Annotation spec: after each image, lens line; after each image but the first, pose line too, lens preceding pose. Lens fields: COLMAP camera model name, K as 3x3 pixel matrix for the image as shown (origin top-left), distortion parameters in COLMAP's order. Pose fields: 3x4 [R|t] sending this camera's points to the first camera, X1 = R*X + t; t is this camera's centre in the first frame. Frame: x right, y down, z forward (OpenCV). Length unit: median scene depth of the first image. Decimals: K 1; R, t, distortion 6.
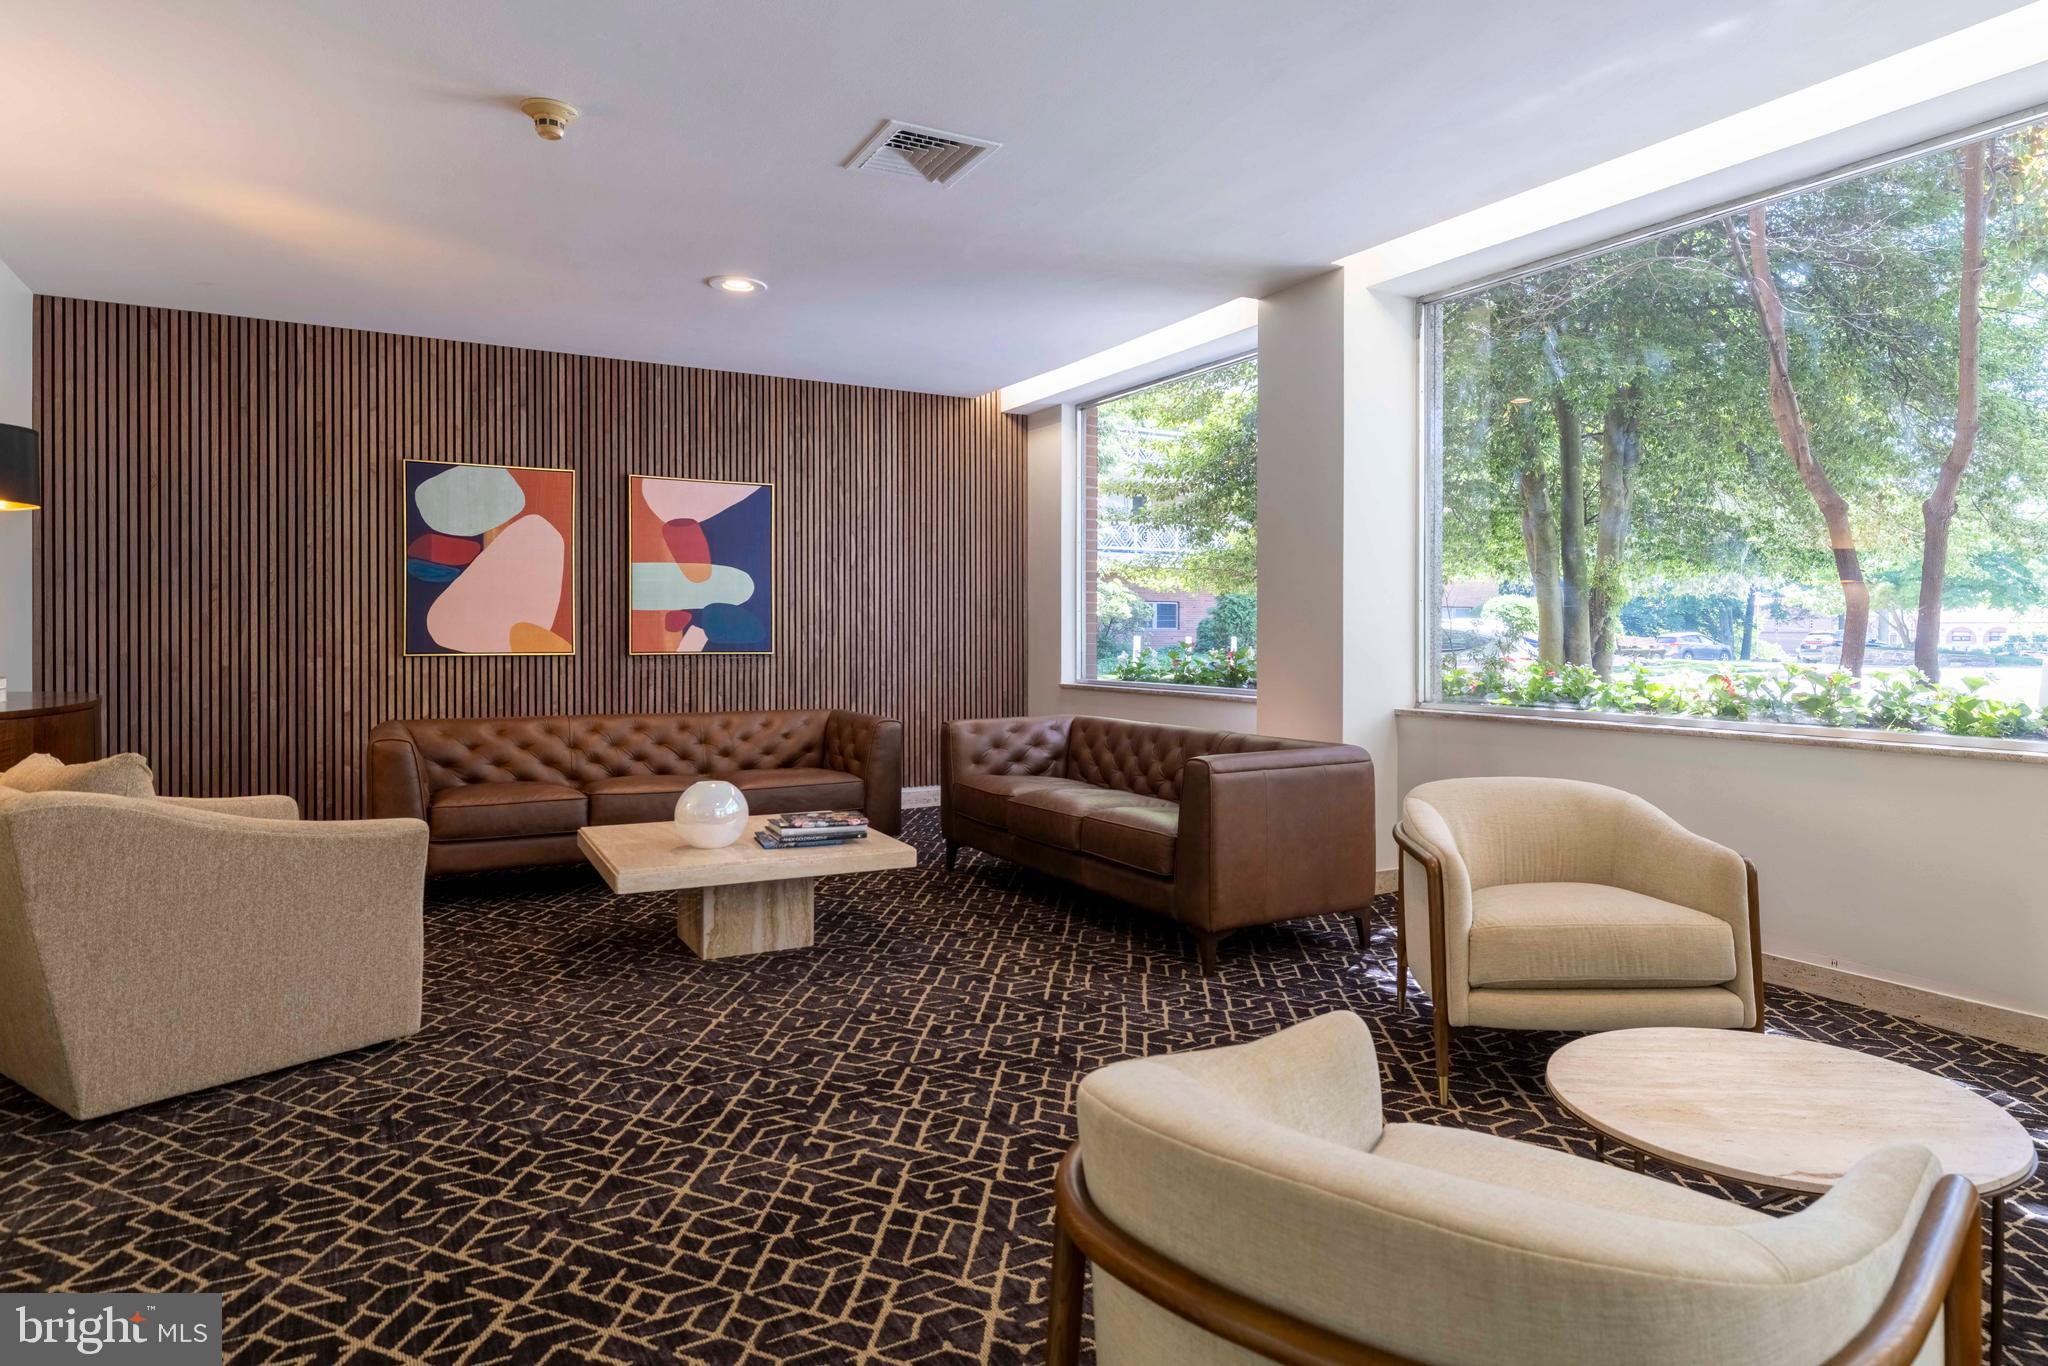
lens RADIAL K [[1184.4, 0, 1023.9], [0, 1184.4, 643.9], [0, 0, 1]] dist [-0.000205, -0.000081]
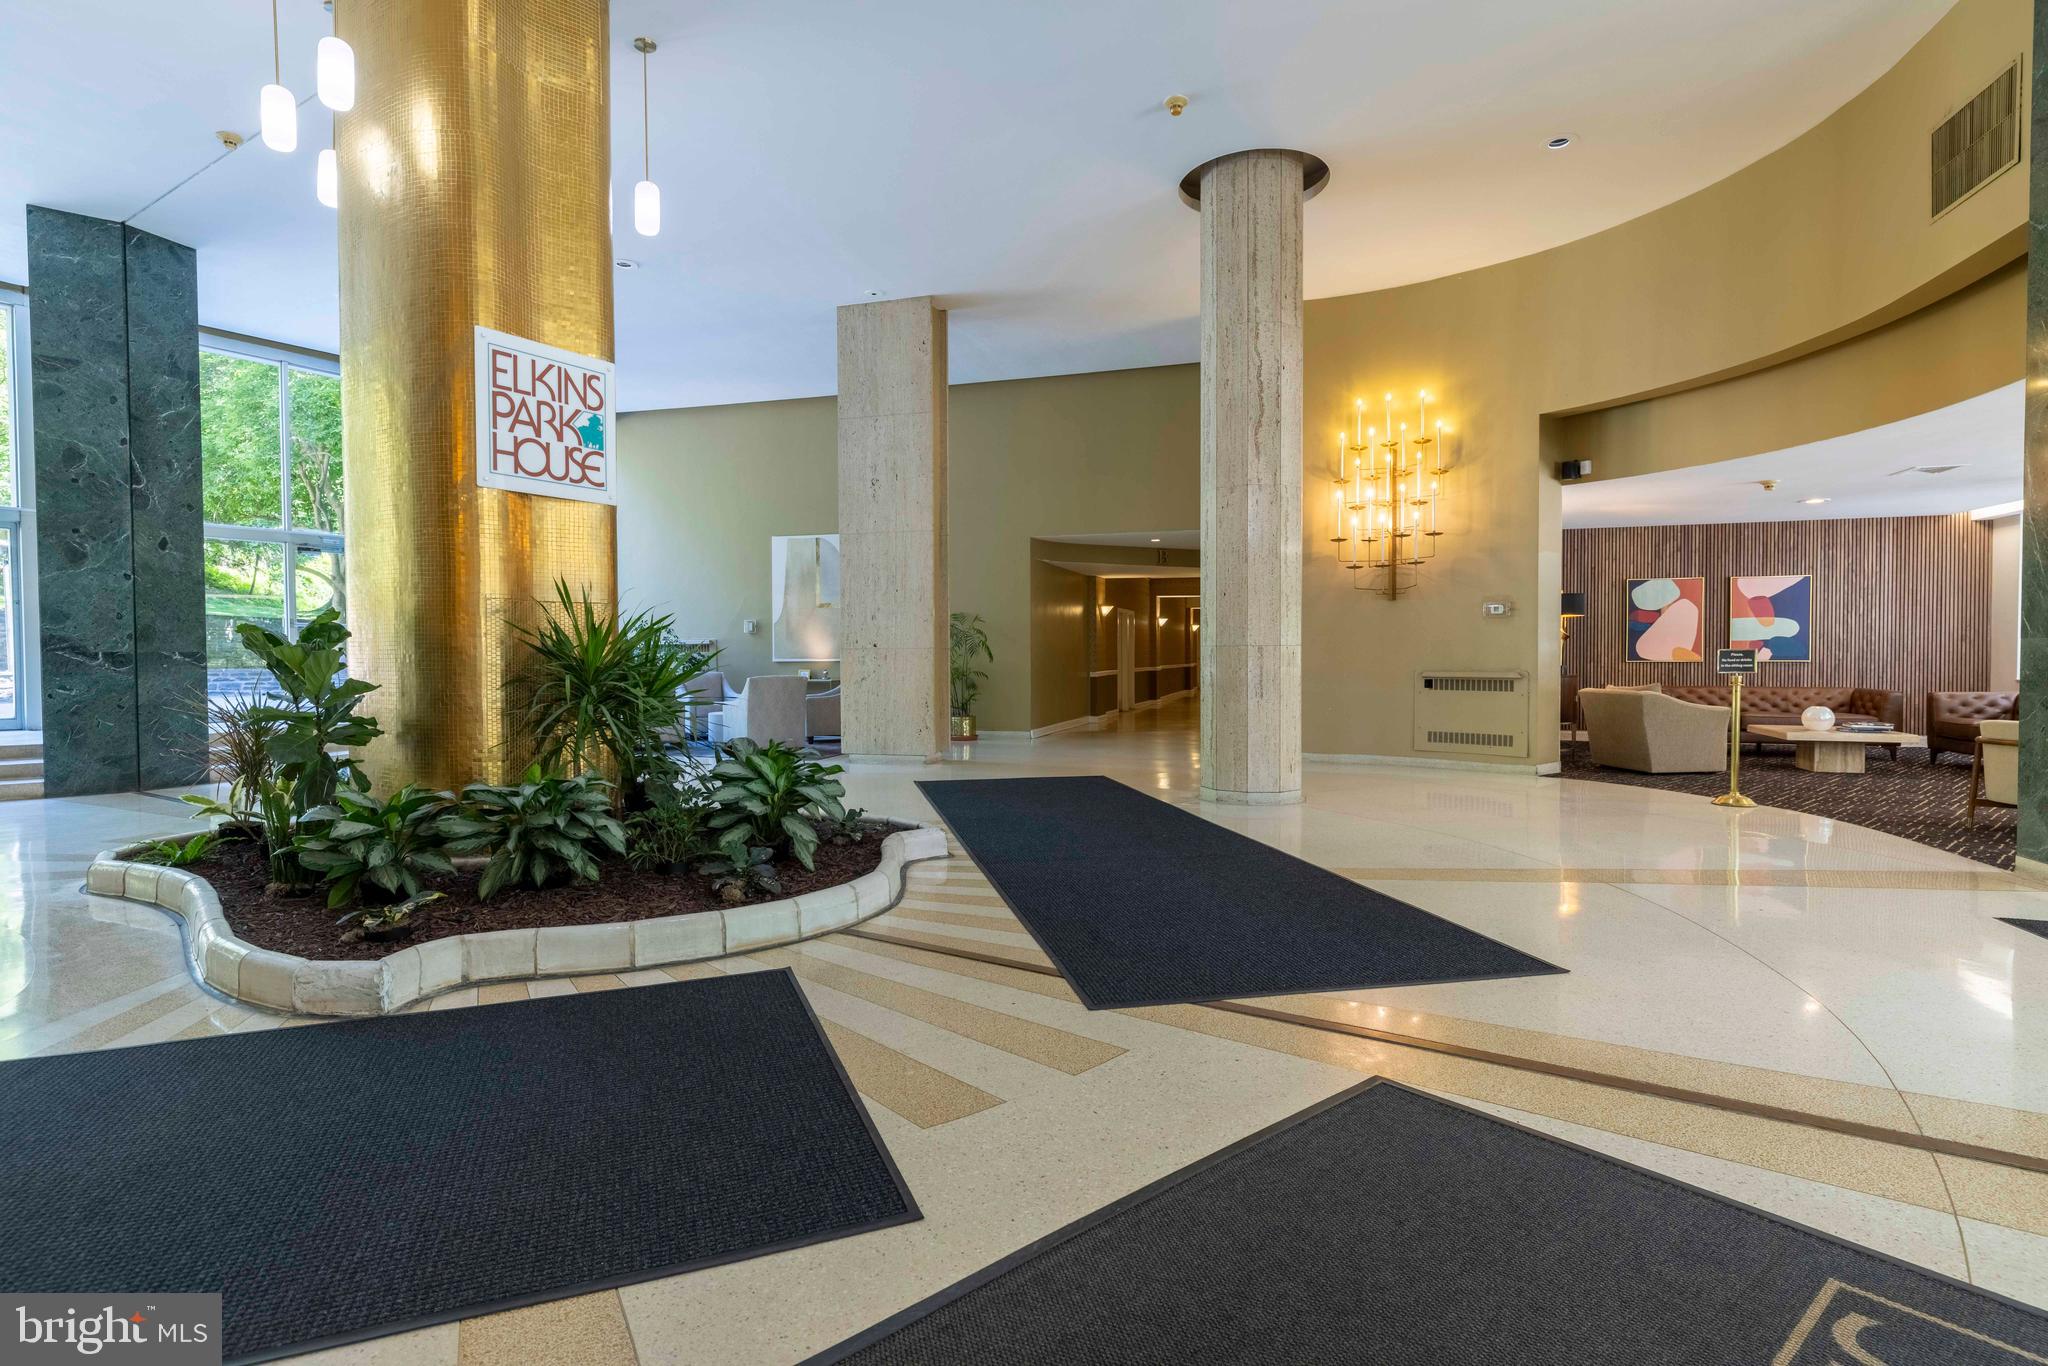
lens RADIAL K [[1005.3, 0, 1024.0], [0, 1005.3, 683.0], [0, 0, 1]] dist [0.000109, 0.000745]
pose [[0.714281, 0.014181, -0.699715, 0.027975], [0.001190, 0.999769, 0.021476, 0.007538], [0.699858, -0.016172, 0.714099, -1.191675]]
